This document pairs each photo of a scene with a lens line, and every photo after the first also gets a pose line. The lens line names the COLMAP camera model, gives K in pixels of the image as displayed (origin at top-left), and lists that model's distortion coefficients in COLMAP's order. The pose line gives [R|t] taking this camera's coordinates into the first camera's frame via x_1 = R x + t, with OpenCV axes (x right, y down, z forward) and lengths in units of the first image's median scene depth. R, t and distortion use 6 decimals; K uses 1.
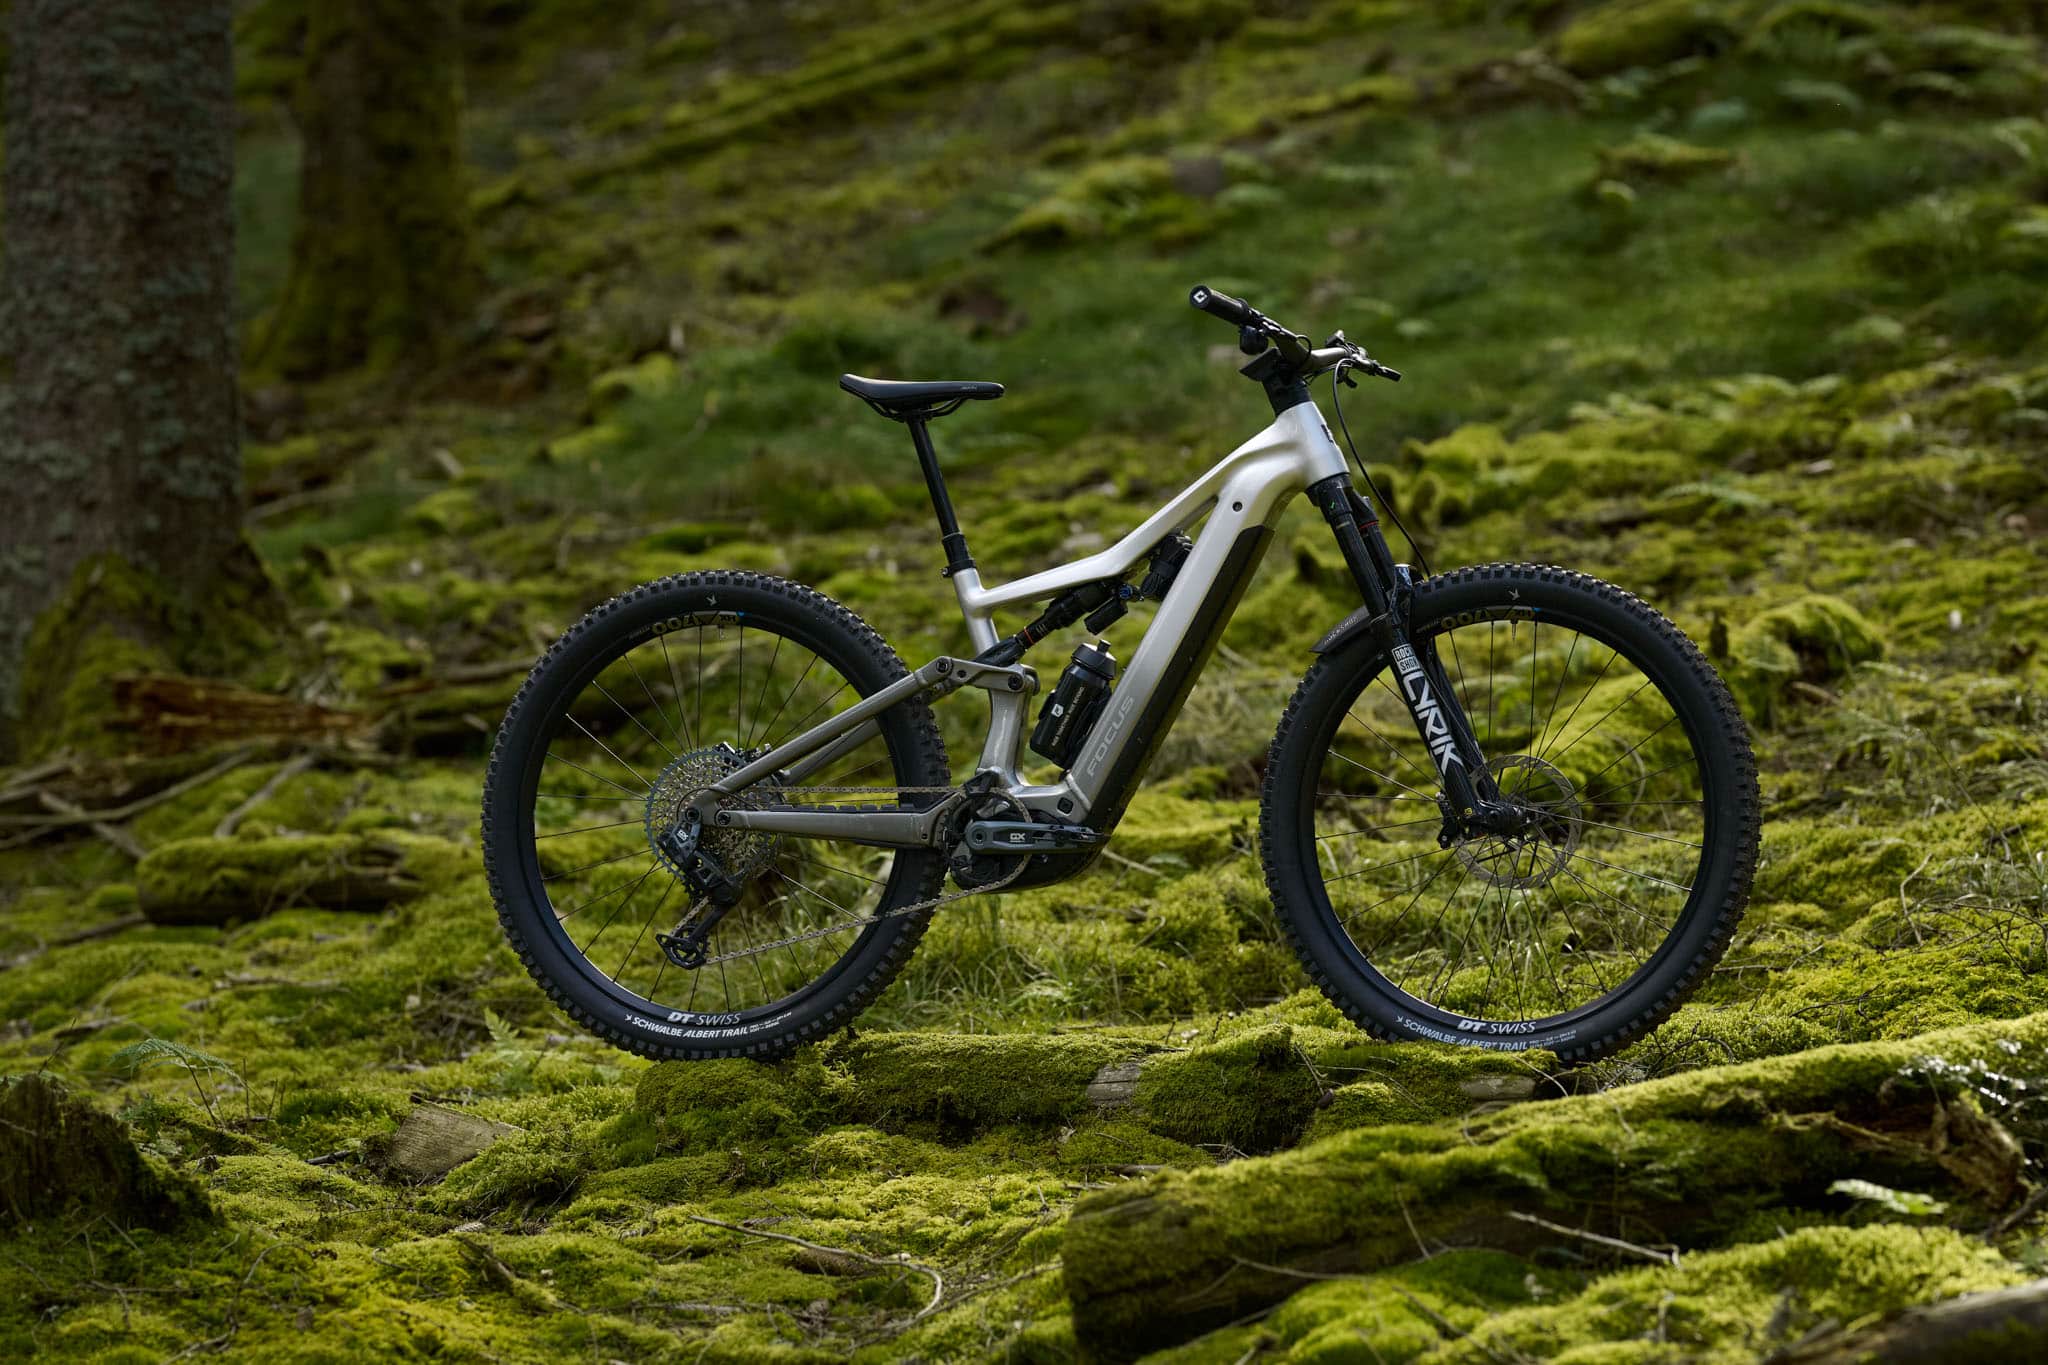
lens RADIAL K [[7668.9, 0, 1024.0], [0, 7668.9, 682.5], [0, 0, 1]] dist [-0.010996, -1.966232]
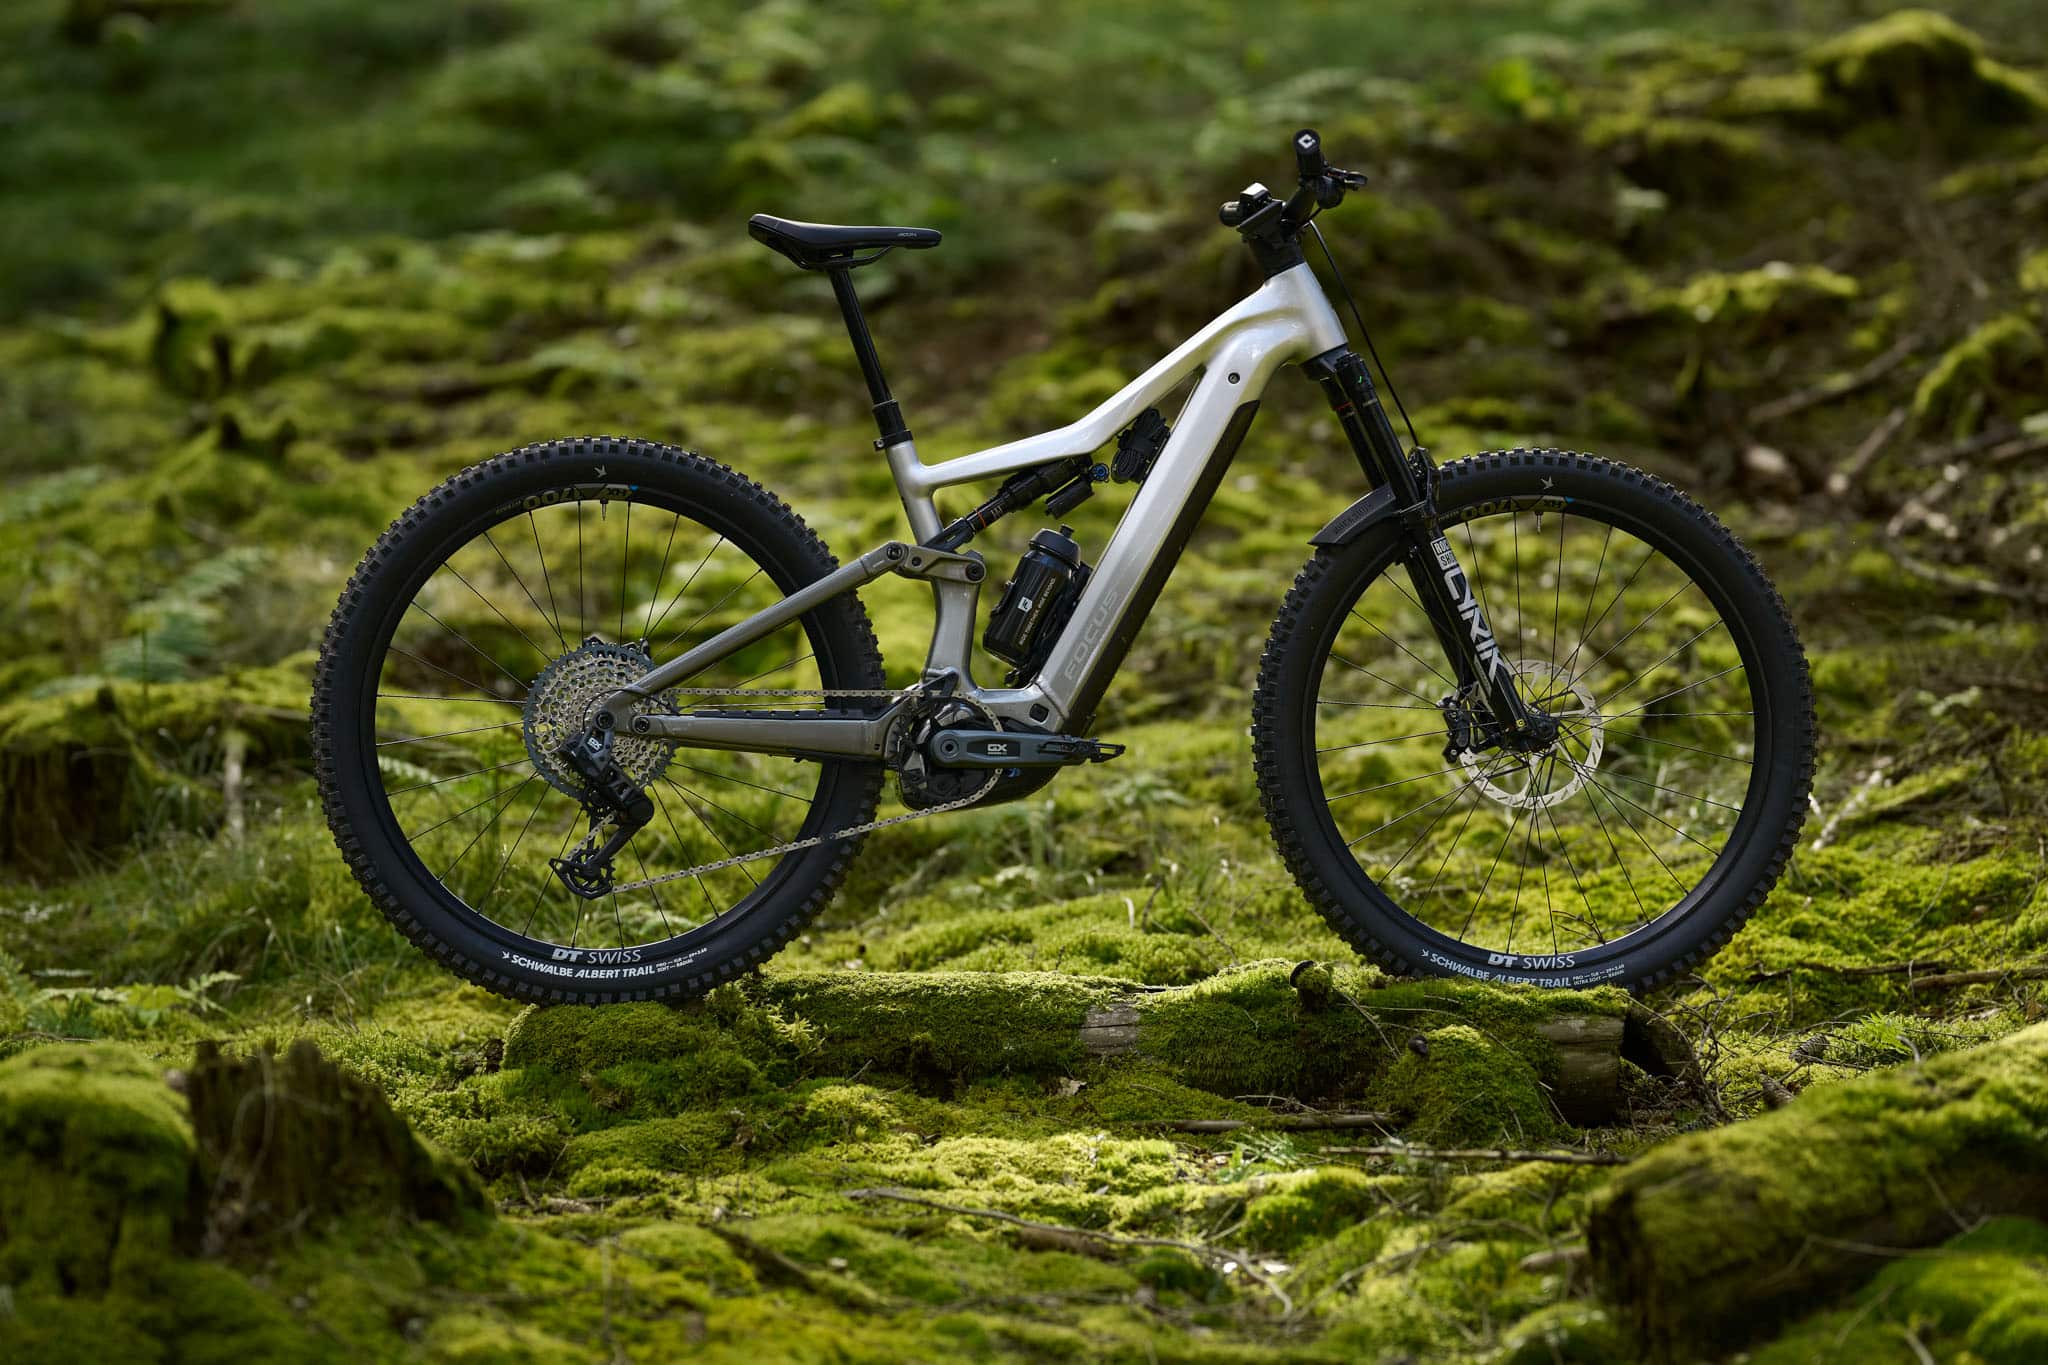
lens RADIAL K [[7668.9, 0, 1024.0], [0, 7668.9, 682.5], [0, 0, 1]] dist [-0.010996, -1.966232]
pose [[0.914359, 0.007806, 0.404829, -0.350548], [-0.014546, 0.999802, 0.013577, 0.000628], [-0.404643, -0.018303, 0.914291, 0.193851]]
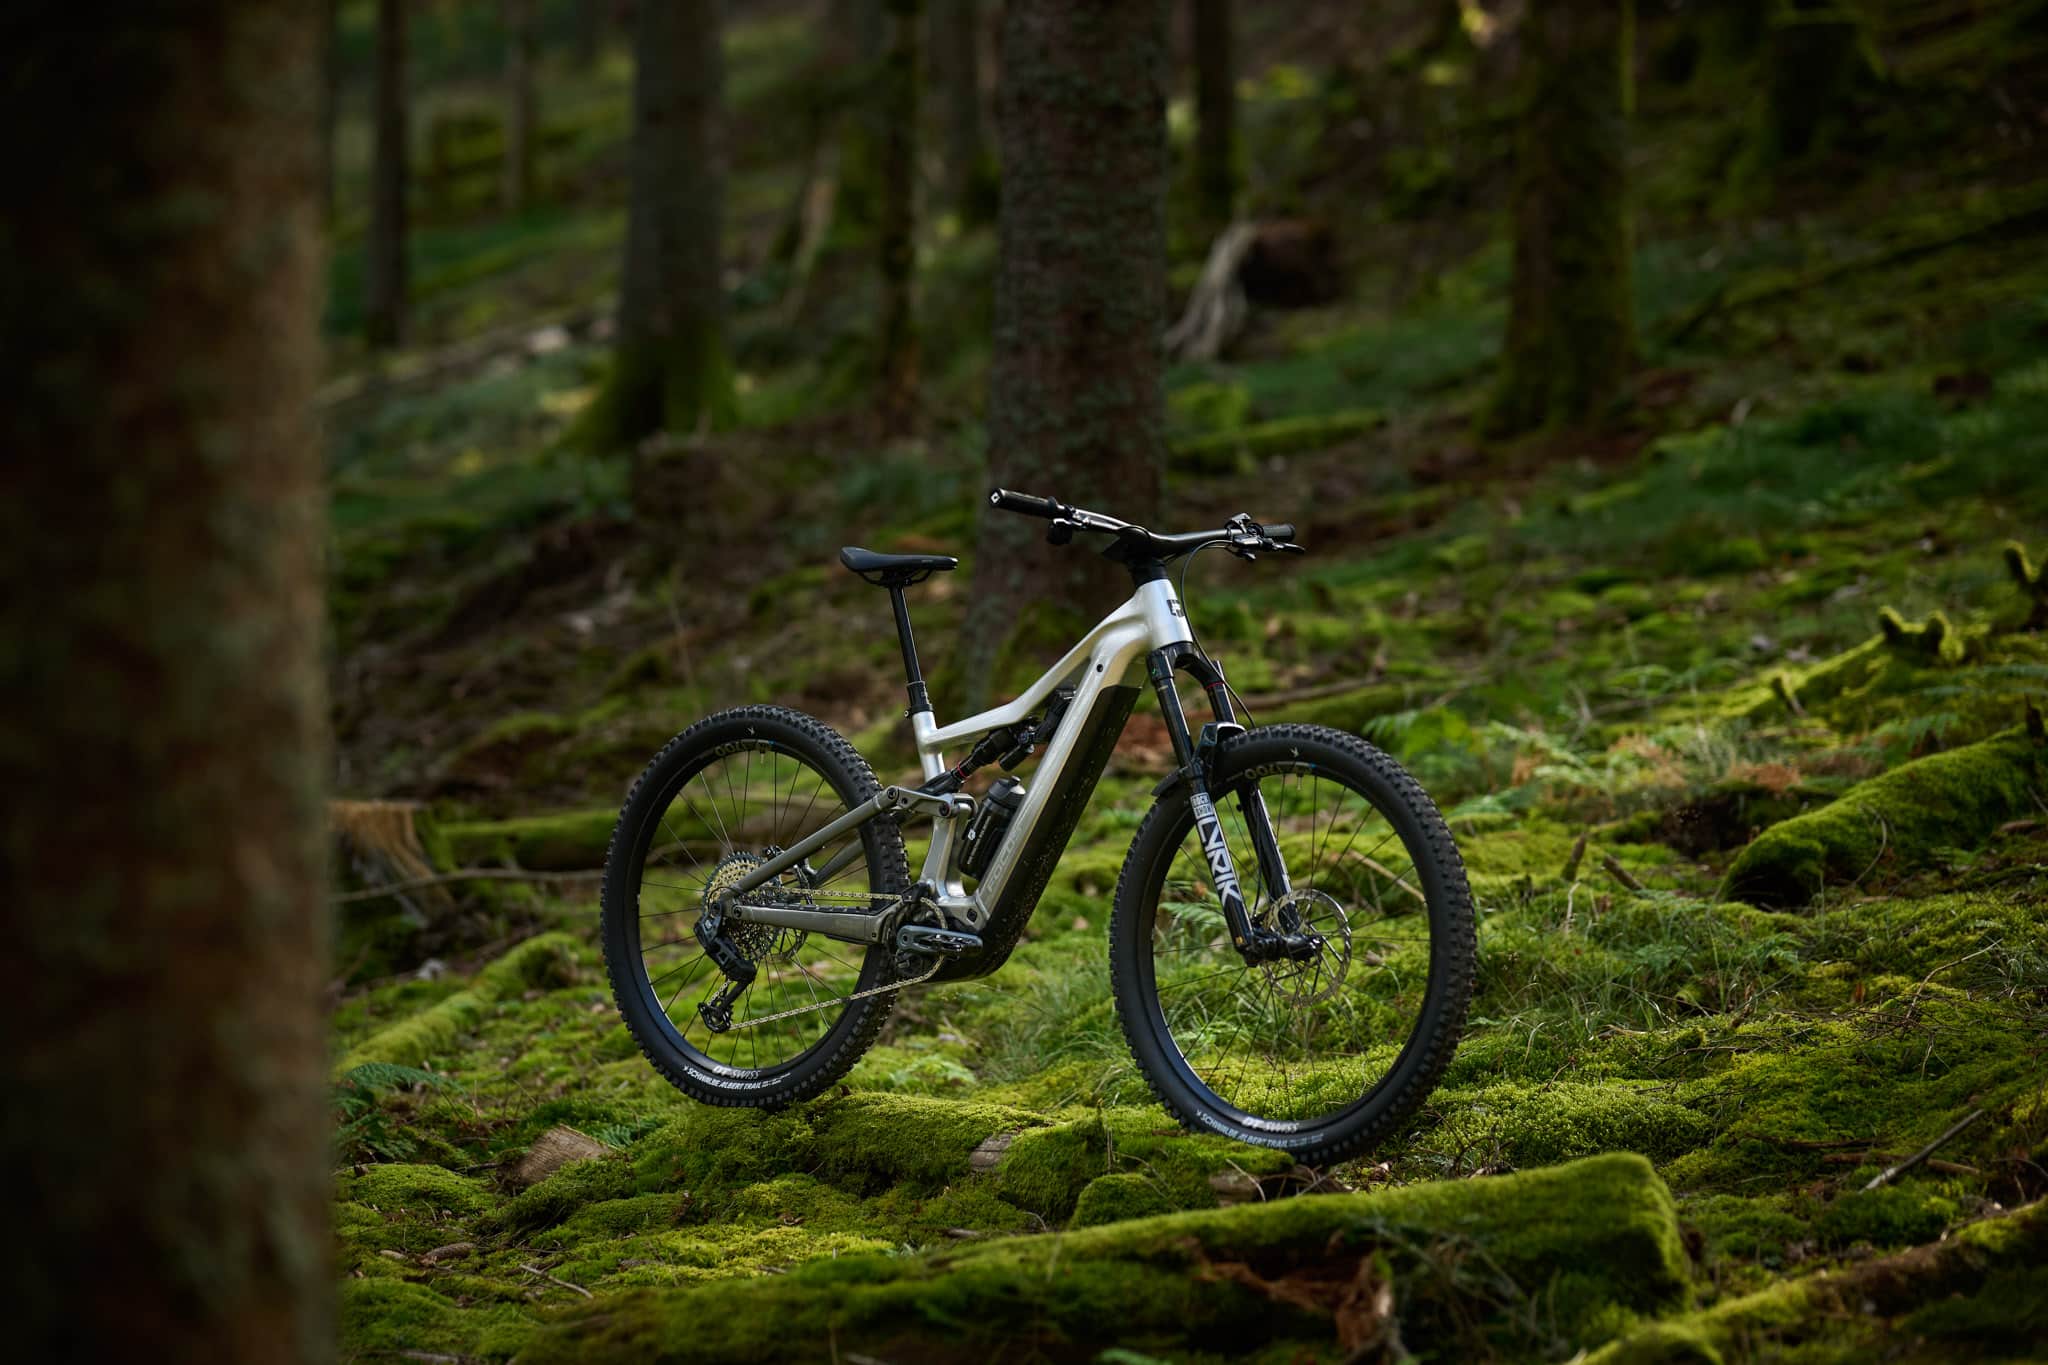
lens RADIAL K [[5065.6, 0, 955.3], [0, 5065.6, 684.9], [0, 0, 1]] dist [-0.059592, 0.005563]
pose [[0.923848, 0.019136, -0.382281, 0.301301], [-0.007853, 0.999487, 0.031054, -0.043887], [0.382679, -0.025687, 0.923524, 0.270822]]
